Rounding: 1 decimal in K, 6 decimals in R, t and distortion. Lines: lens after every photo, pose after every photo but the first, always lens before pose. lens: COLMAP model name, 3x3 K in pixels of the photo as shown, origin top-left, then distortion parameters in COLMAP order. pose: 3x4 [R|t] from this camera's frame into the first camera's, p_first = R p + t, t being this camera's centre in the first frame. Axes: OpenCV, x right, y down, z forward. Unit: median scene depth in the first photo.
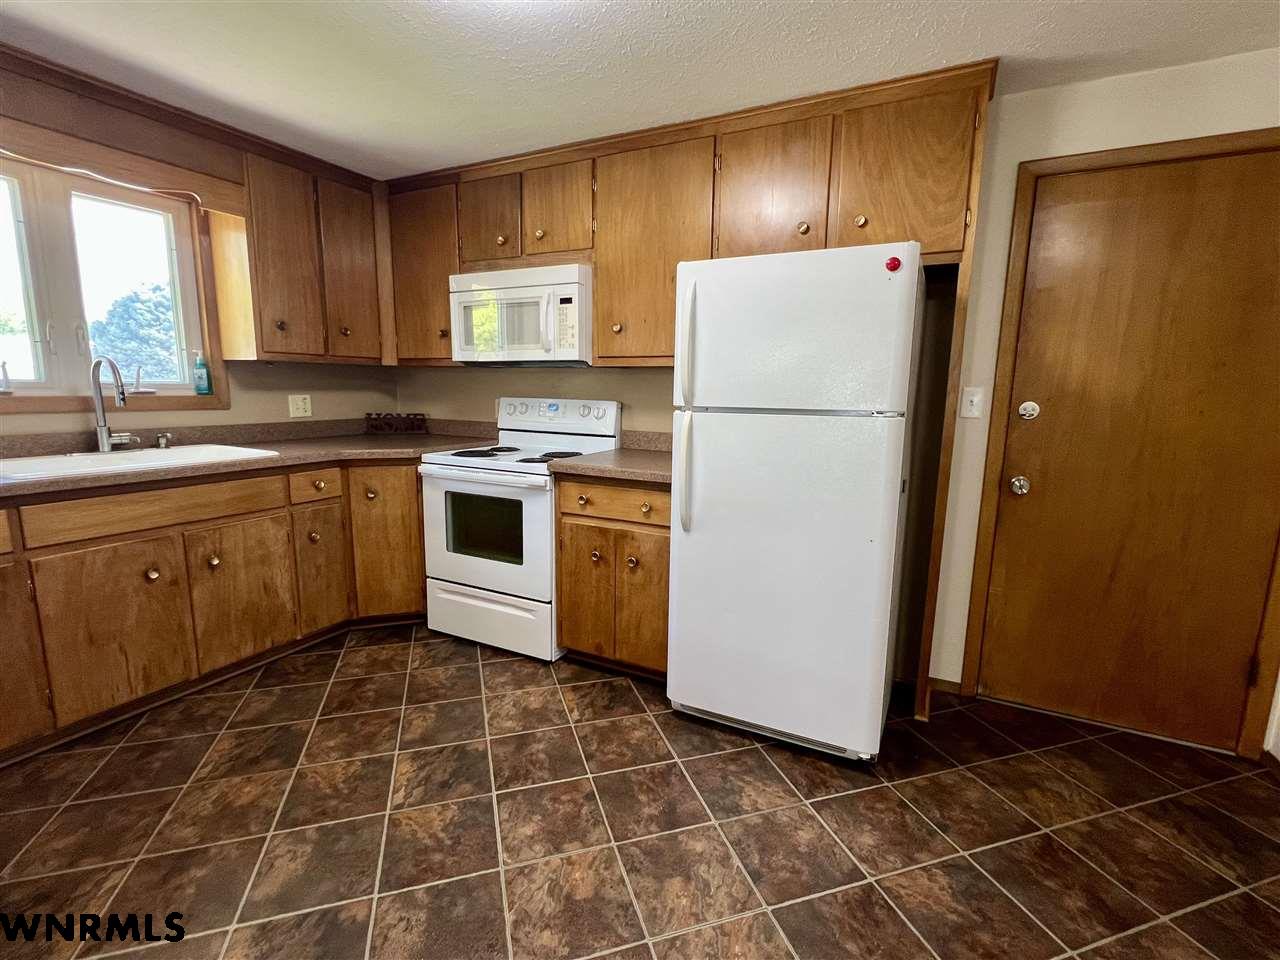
lens RADIAL K [[594.8, 0, 639.7], [0, 594.8, 480.7], [0, 0, 1]] dist [-0.000001, 0.000131]
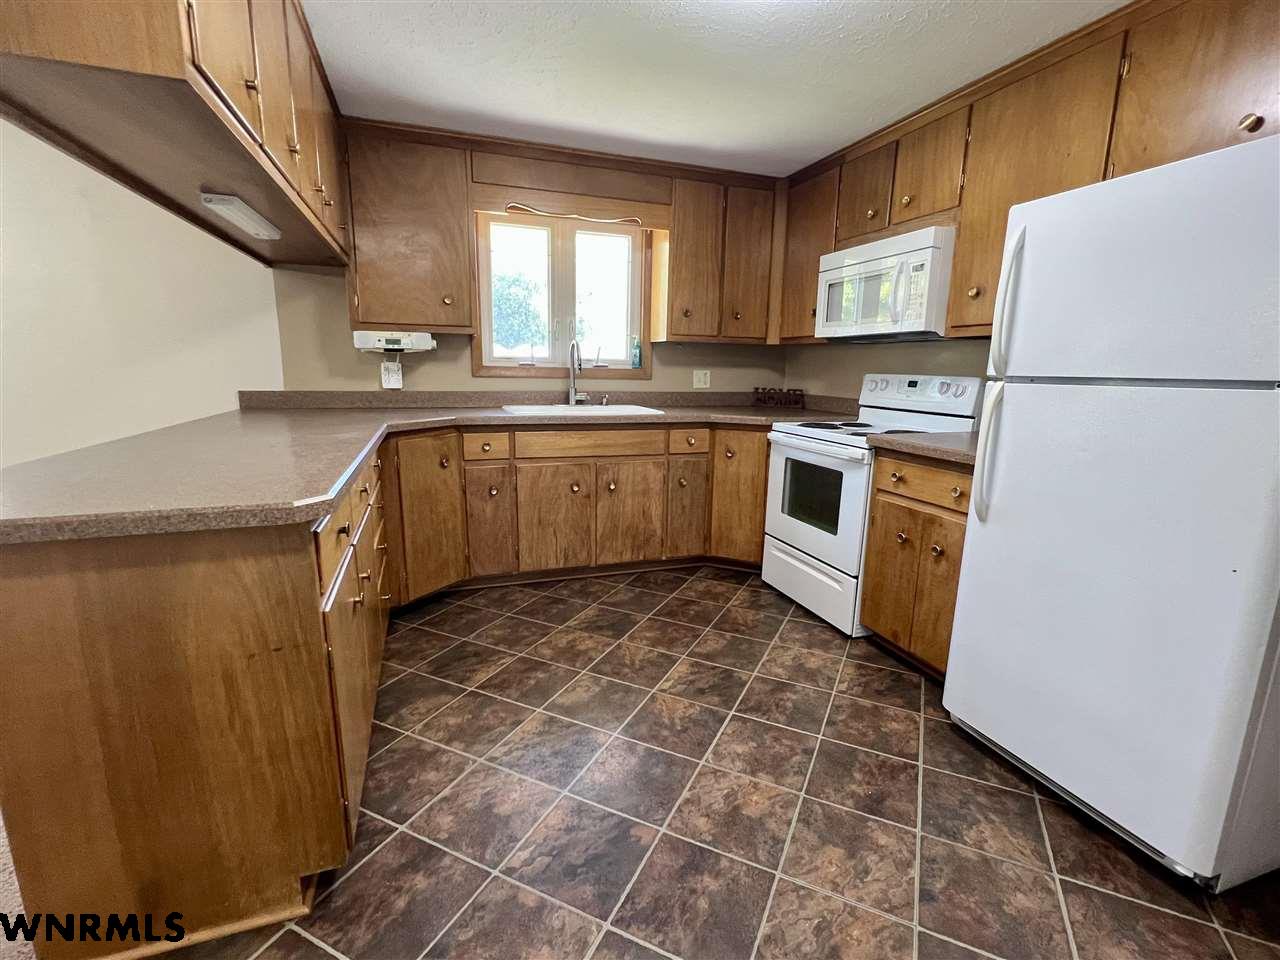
lens RADIAL K [[594.0, 0, 643.0], [0, 594.0, 481.5], [0, 0, 1]] dist [-0.001620, -0.000037]
pose [[0.731520, 0.128877, -0.669529, 0.249612], [-0.116133, 0.991176, 0.063905, 0.025668], [0.671857, 0.031007, 0.740032, 0.022948]]
